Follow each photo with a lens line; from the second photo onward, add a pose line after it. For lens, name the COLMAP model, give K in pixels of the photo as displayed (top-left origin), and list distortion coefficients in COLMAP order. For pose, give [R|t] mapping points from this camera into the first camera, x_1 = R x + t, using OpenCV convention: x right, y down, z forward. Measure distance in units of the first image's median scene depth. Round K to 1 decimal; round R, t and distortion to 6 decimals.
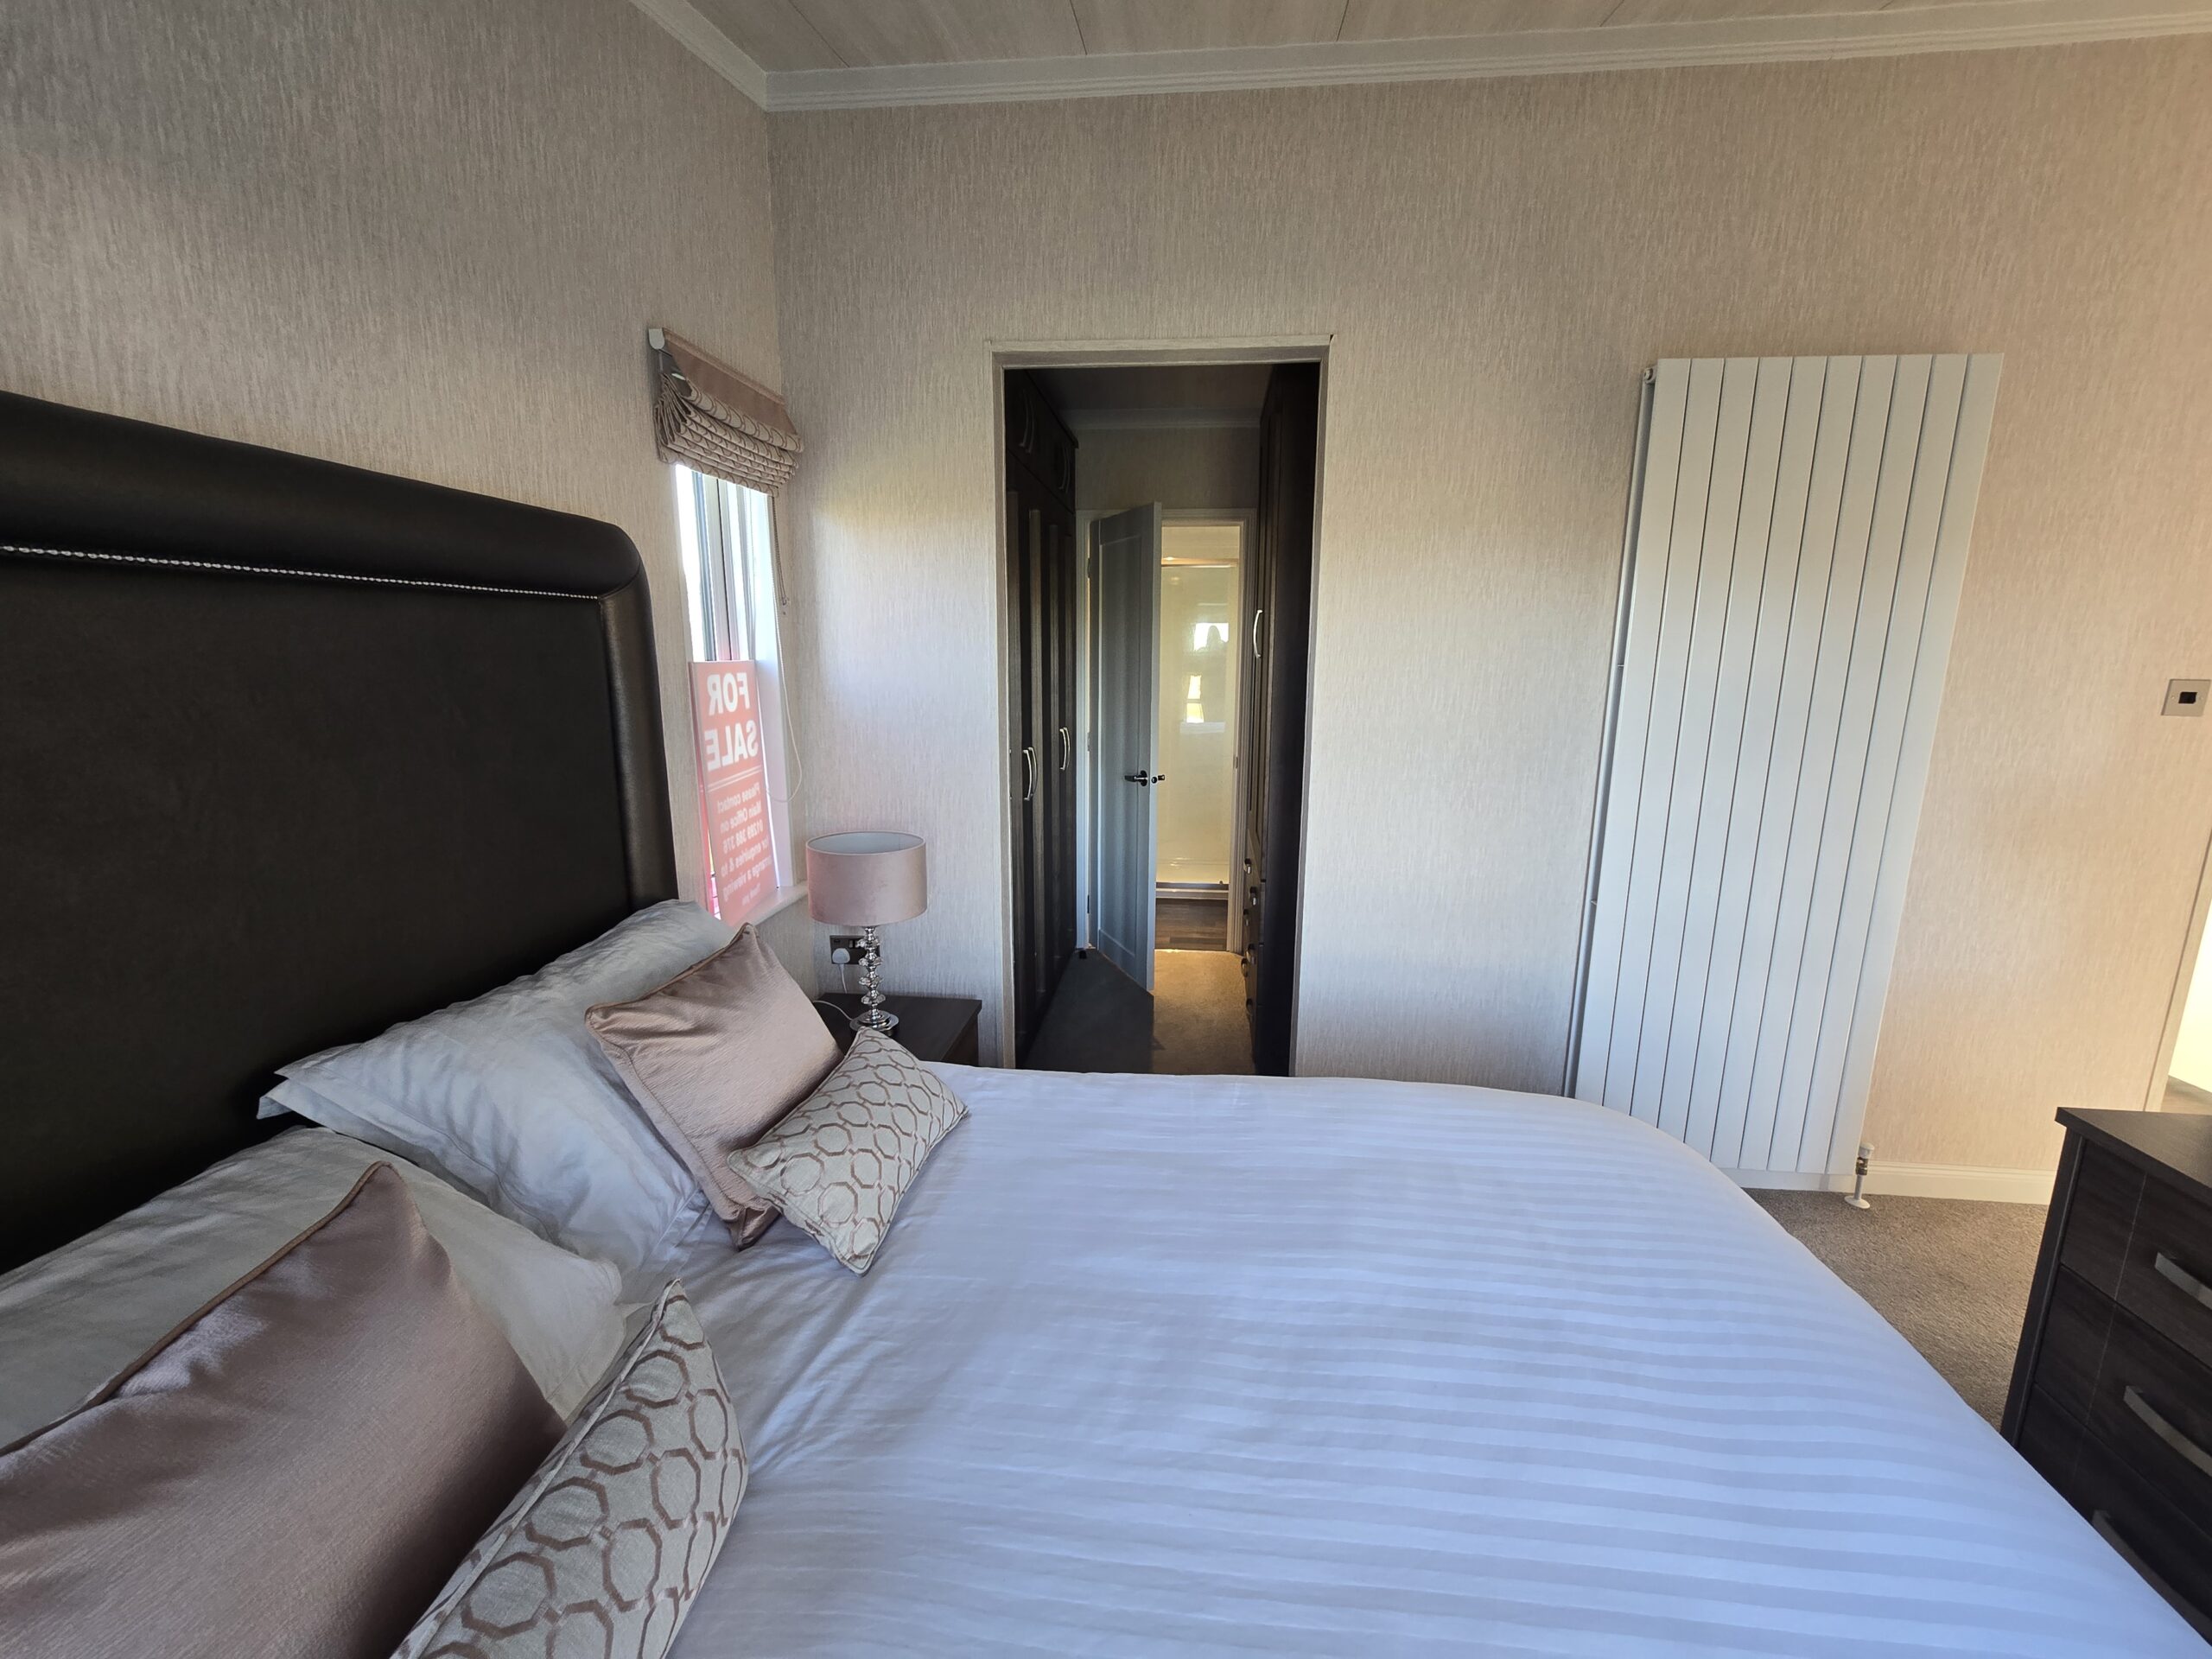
lens RADIAL K [[907.0, 0, 1112.6], [0, 907.0, 828.9], [0, 0, 1]] dist [0.000746, -0.000315]
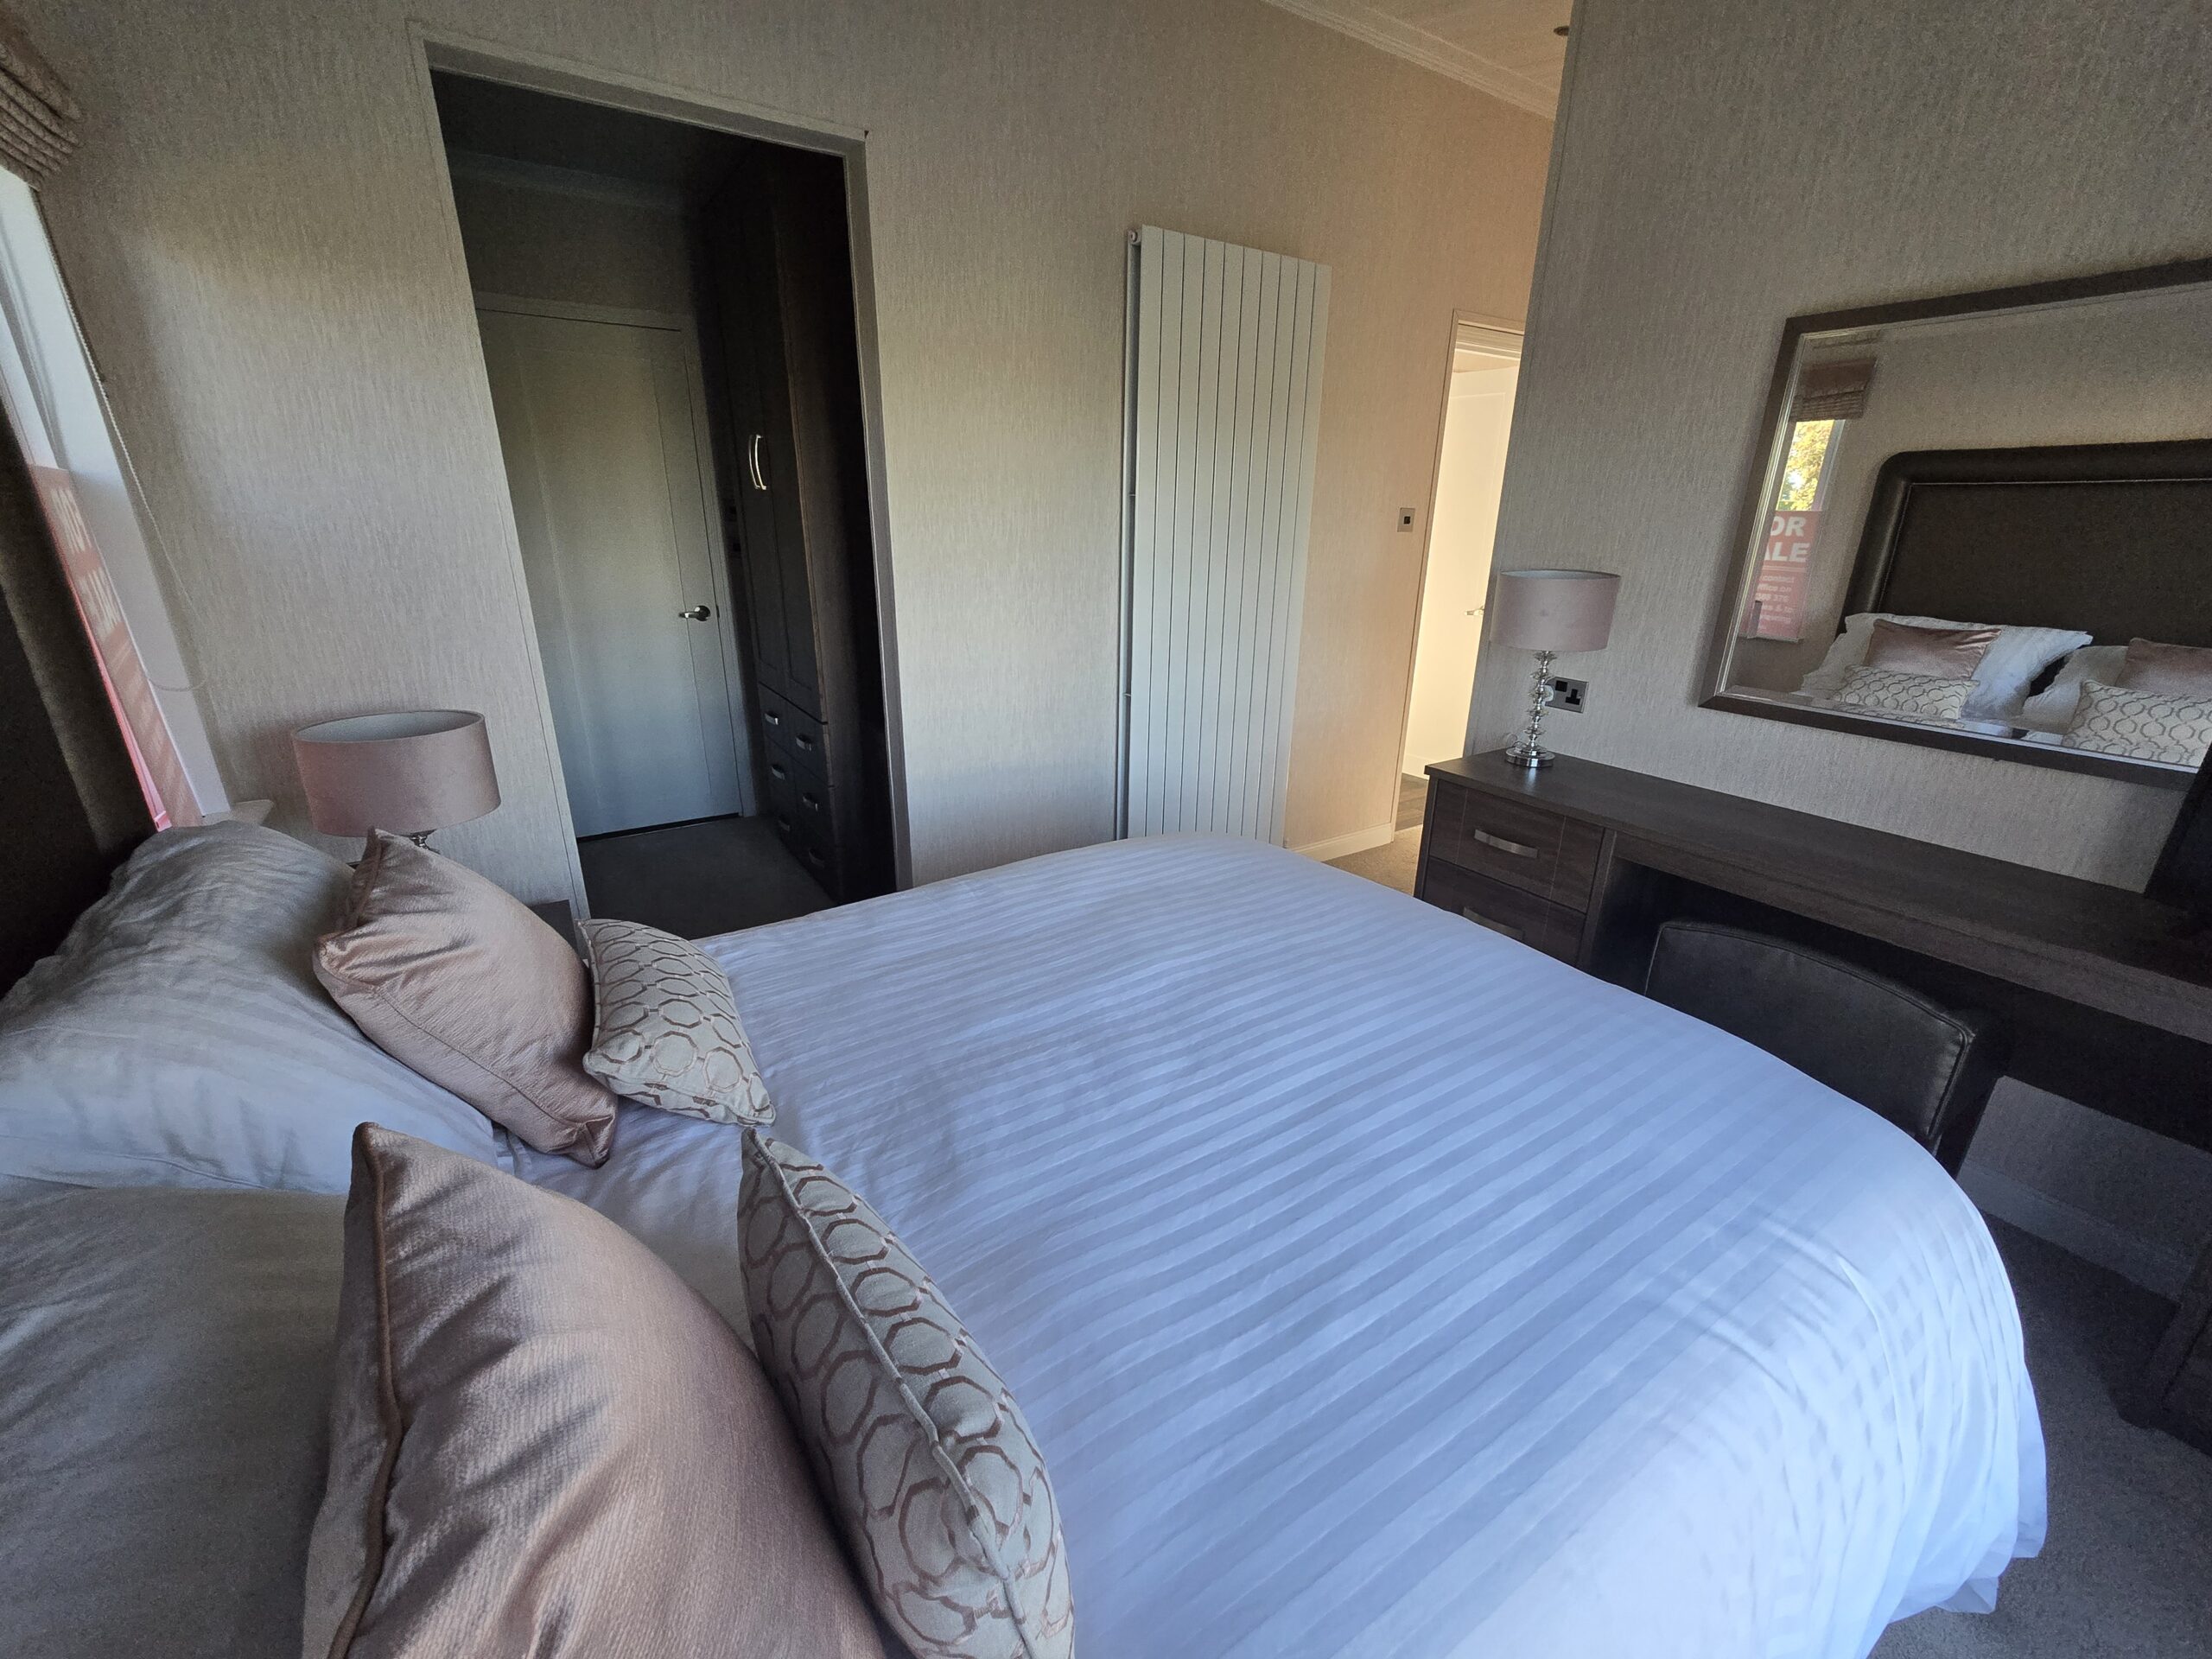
lens RADIAL K [[907.0, 0, 1119.9], [0, 907.0, 830.7], [0, 0, 1]] dist [0.000746, -0.000315]
pose [[0.774287, -0.208915, 0.597356, -0.422398], [0.114319, 0.974583, 0.192664, 0.036708], [-0.622423, -0.080888, 0.778490, 0.035012]]
